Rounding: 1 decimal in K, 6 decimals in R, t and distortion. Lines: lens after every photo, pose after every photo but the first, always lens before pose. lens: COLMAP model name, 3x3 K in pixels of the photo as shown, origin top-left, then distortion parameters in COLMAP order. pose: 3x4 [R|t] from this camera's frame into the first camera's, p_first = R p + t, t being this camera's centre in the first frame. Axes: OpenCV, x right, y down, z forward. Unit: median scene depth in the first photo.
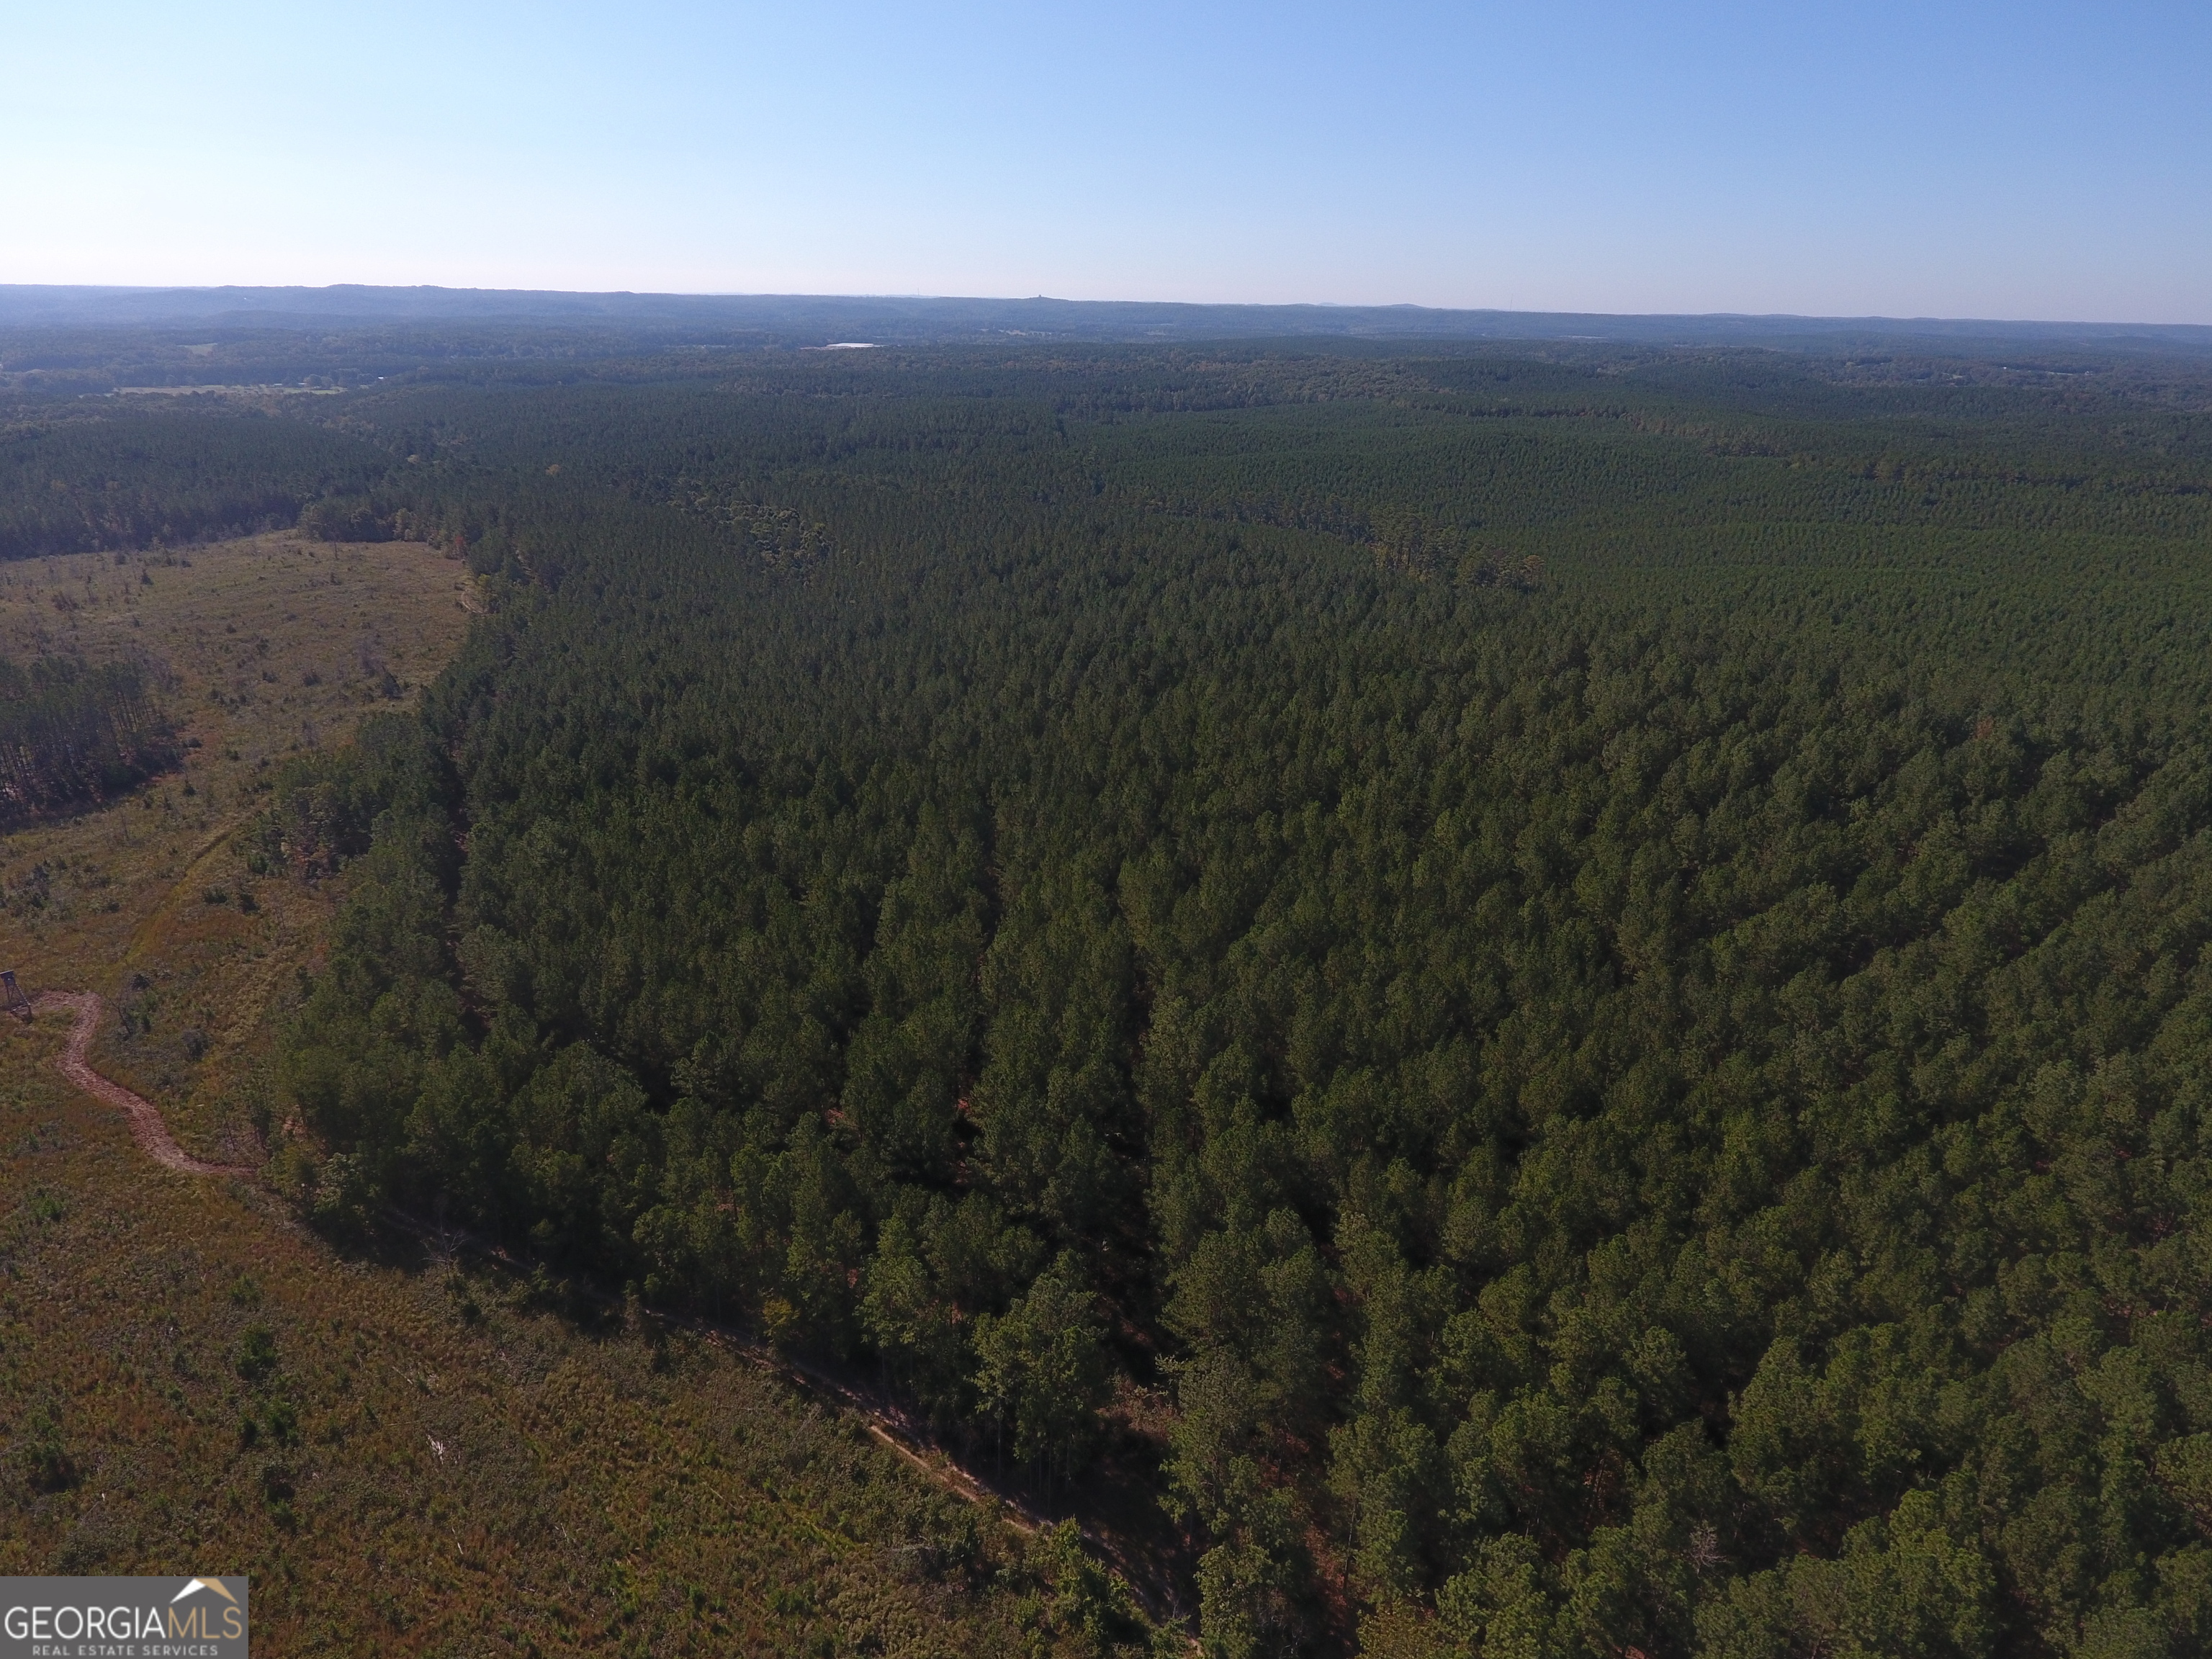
lens RADIAL K [[1293.5, 0, 1080.5], [0, 1293.5, 820.7], [0, 0, 1]] dist [-0.007227, 0.000412]
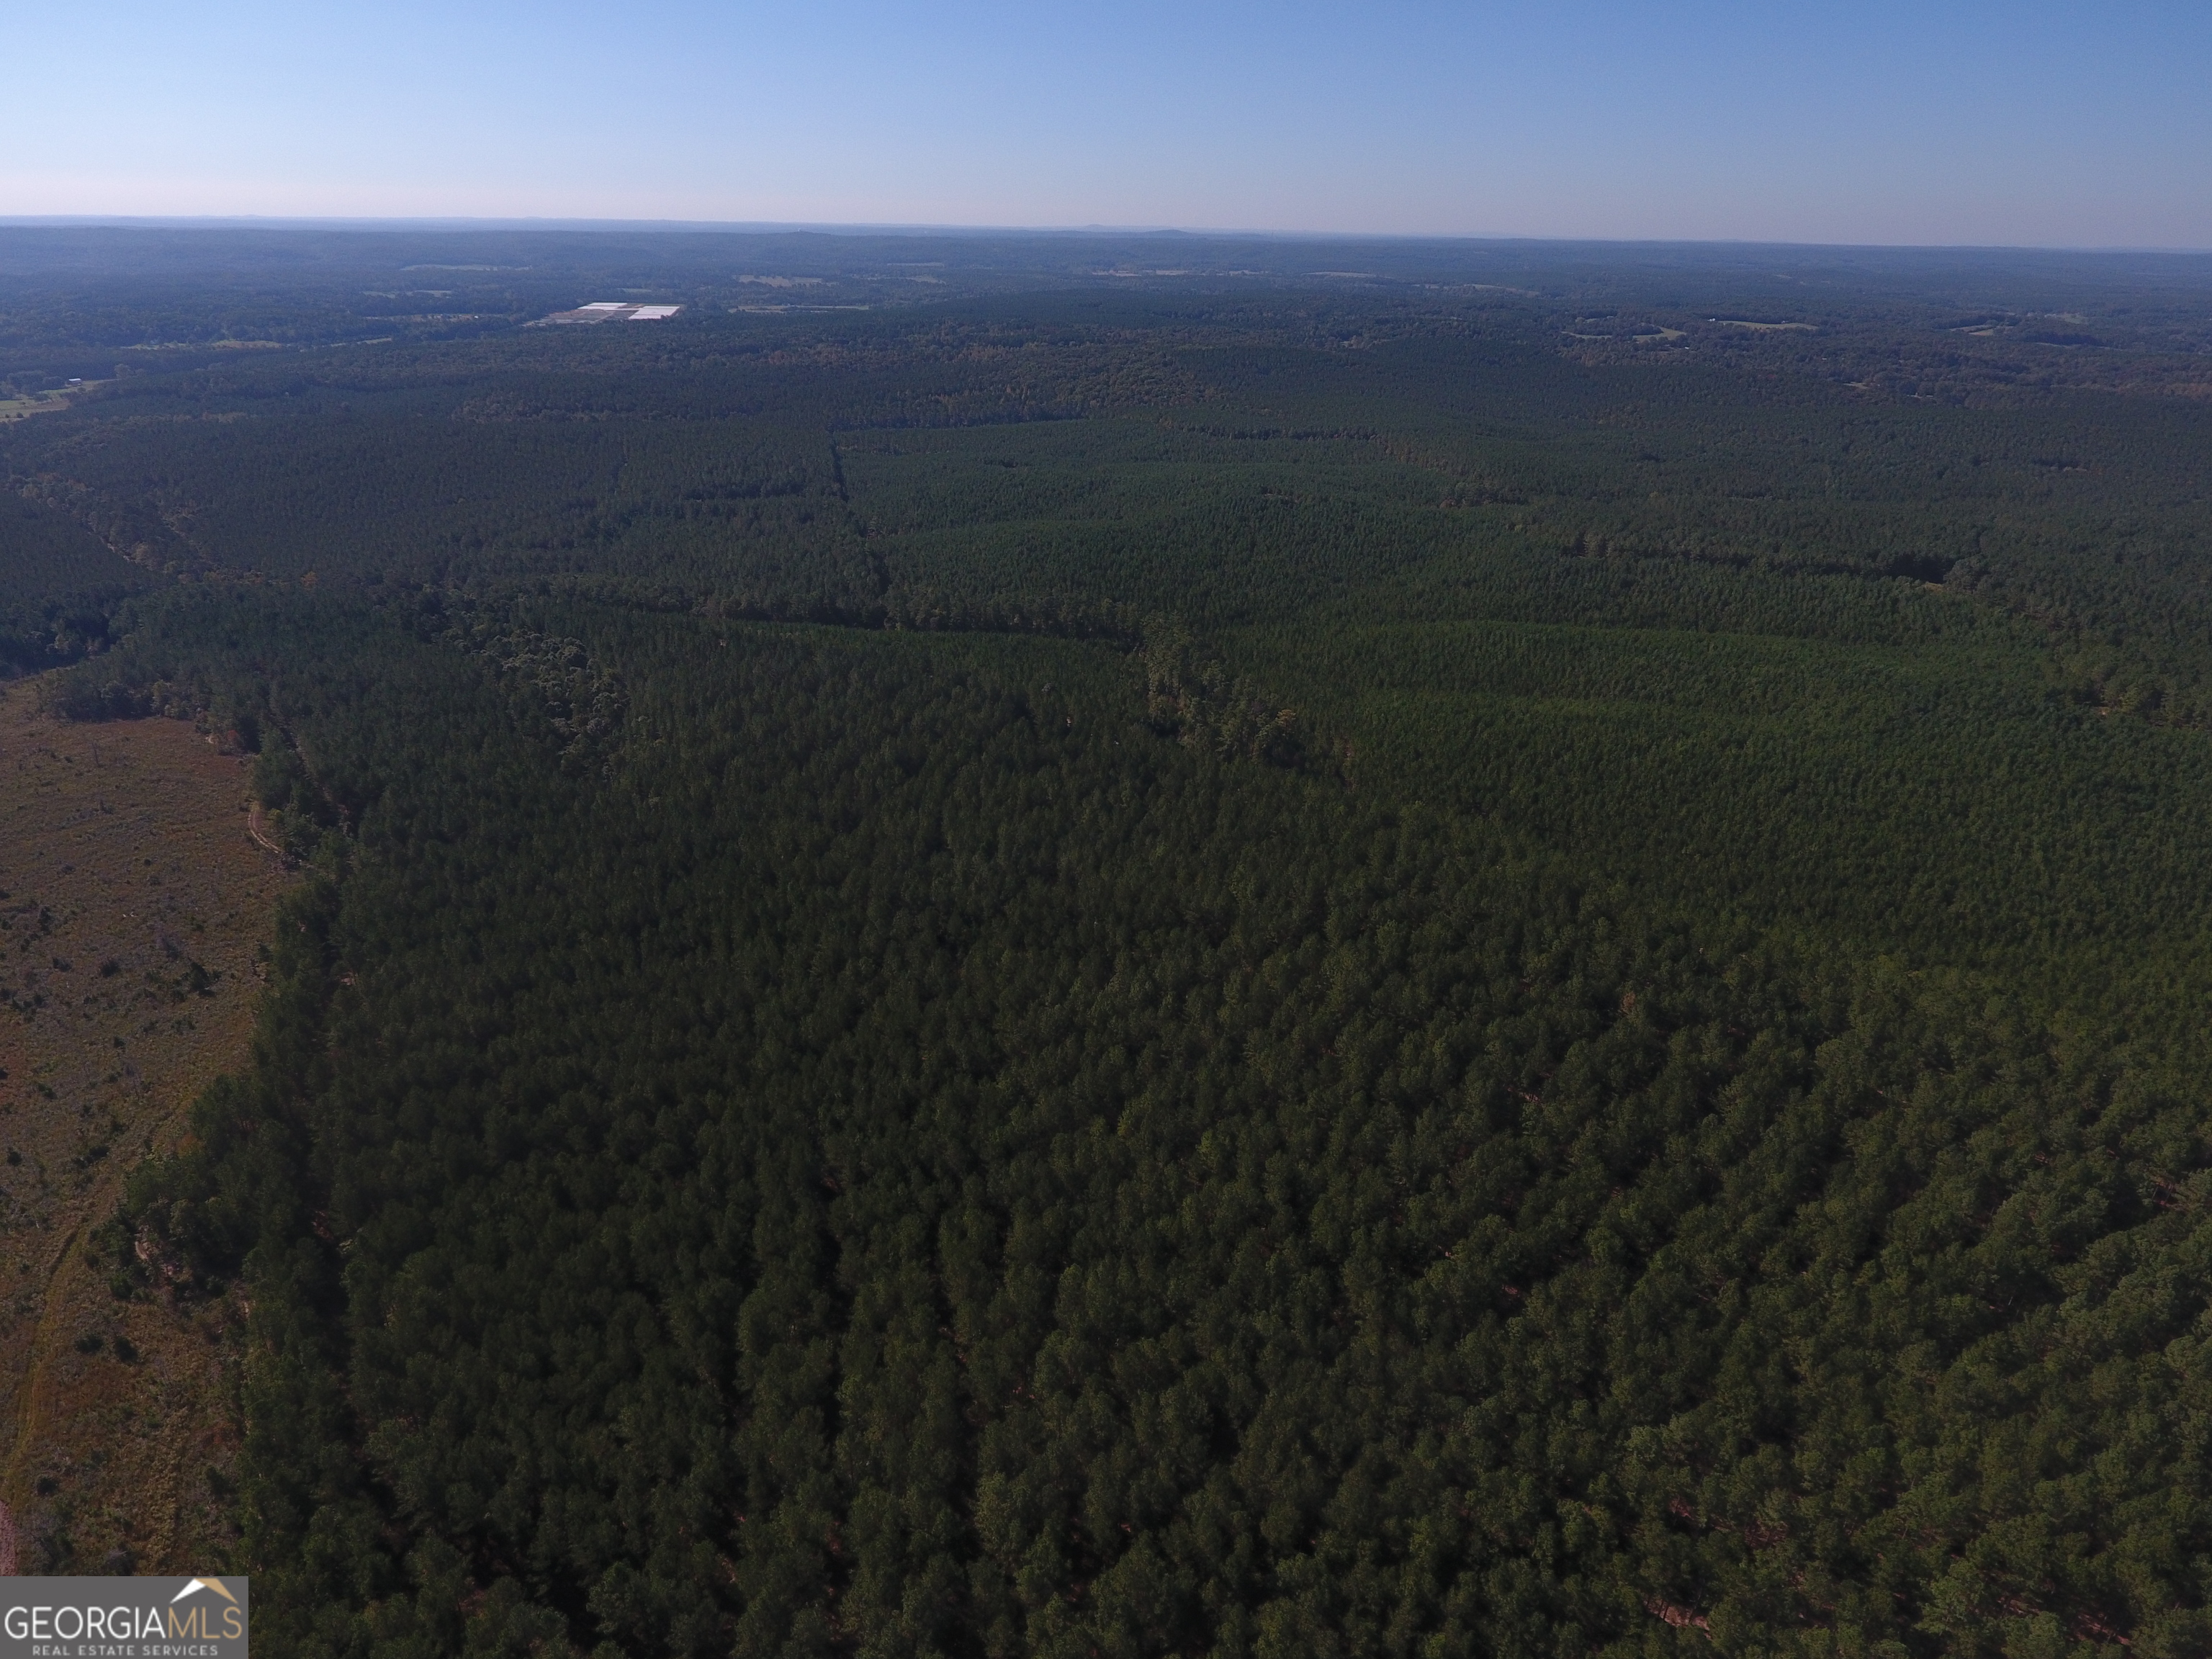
lens RADIAL K [[1293.5, 0, 1080.0], [0, 1293.5, 819.6], [0, 0, 1]] dist [-0.007227, 0.000412]
pose [[0.986368, -0.069290, 0.149256, 0.006282], [0.061782, 0.996608, 0.054372, -0.354363], [-0.152517, -0.044410, 0.987303, -0.143591]]
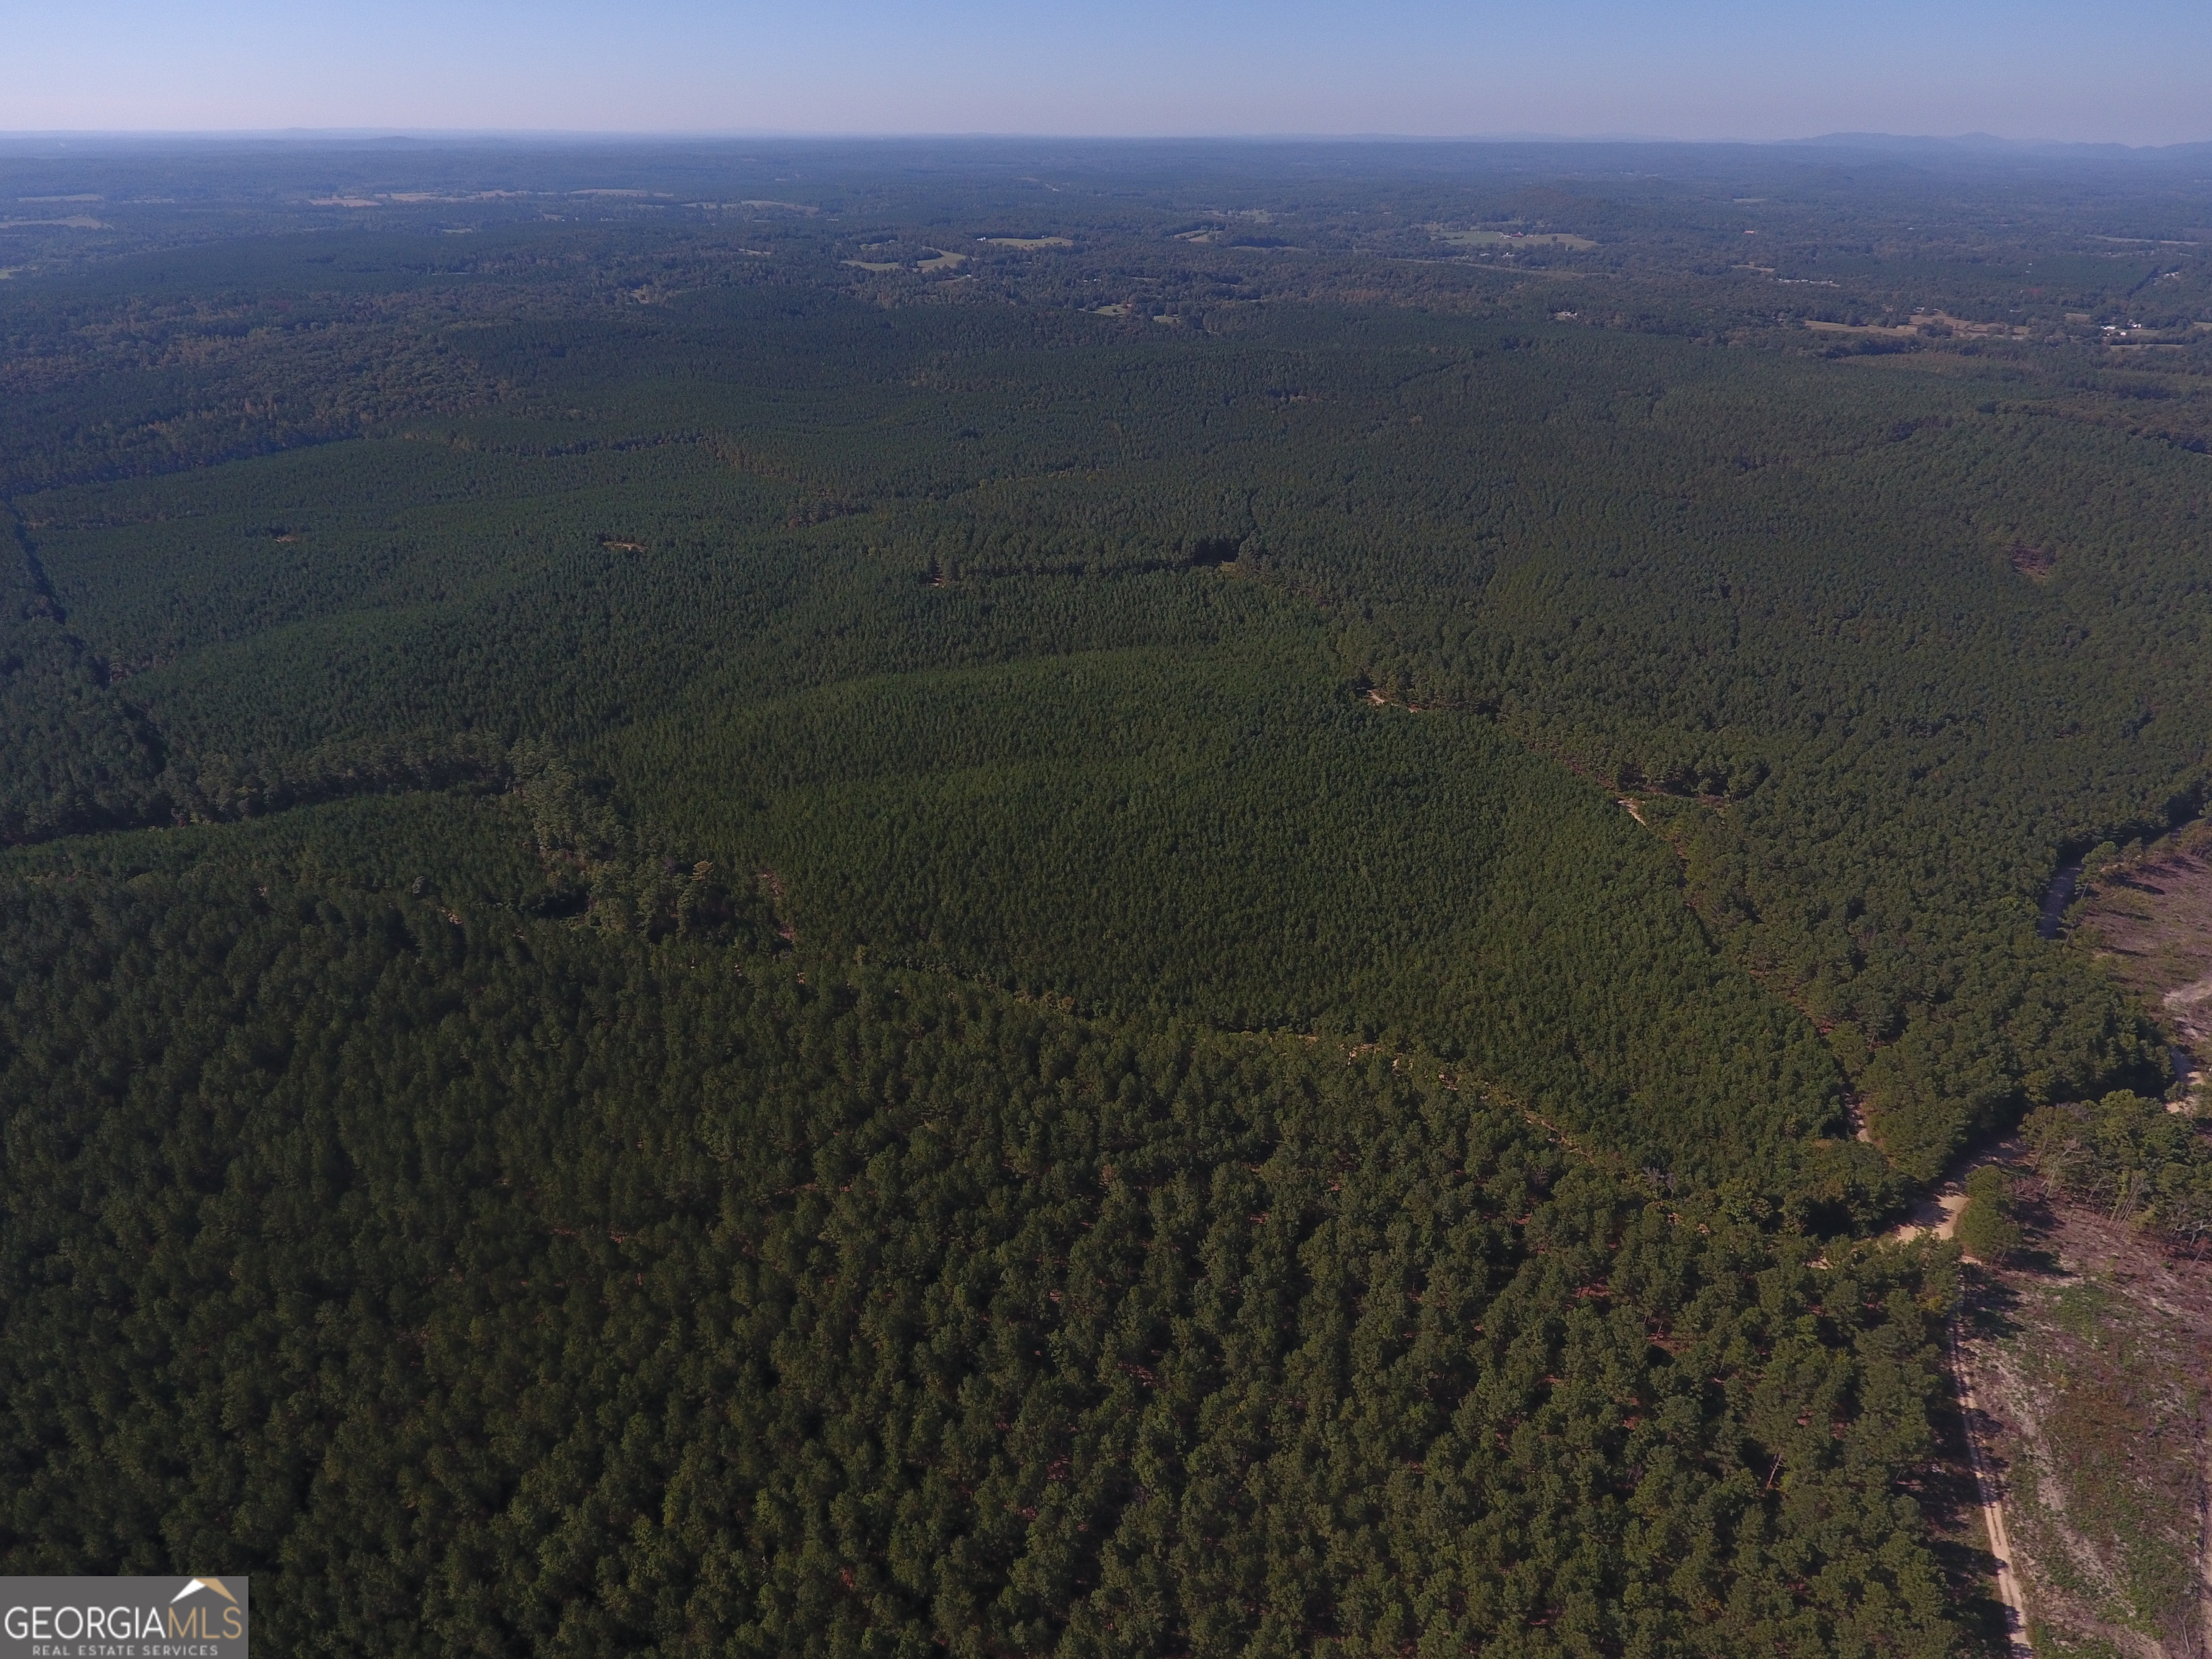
lens RADIAL K [[1293.5, 0, 1081.8], [0, 1293.5, 826.3], [0, 0, 1]] dist [-0.007227, 0.000412]
pose [[0.785095, -0.302050, 0.540732, 0.060515], [0.237197, 0.953096, 0.188006, -0.694289], [-0.572157, -0.019343, 0.819916, -0.087618]]
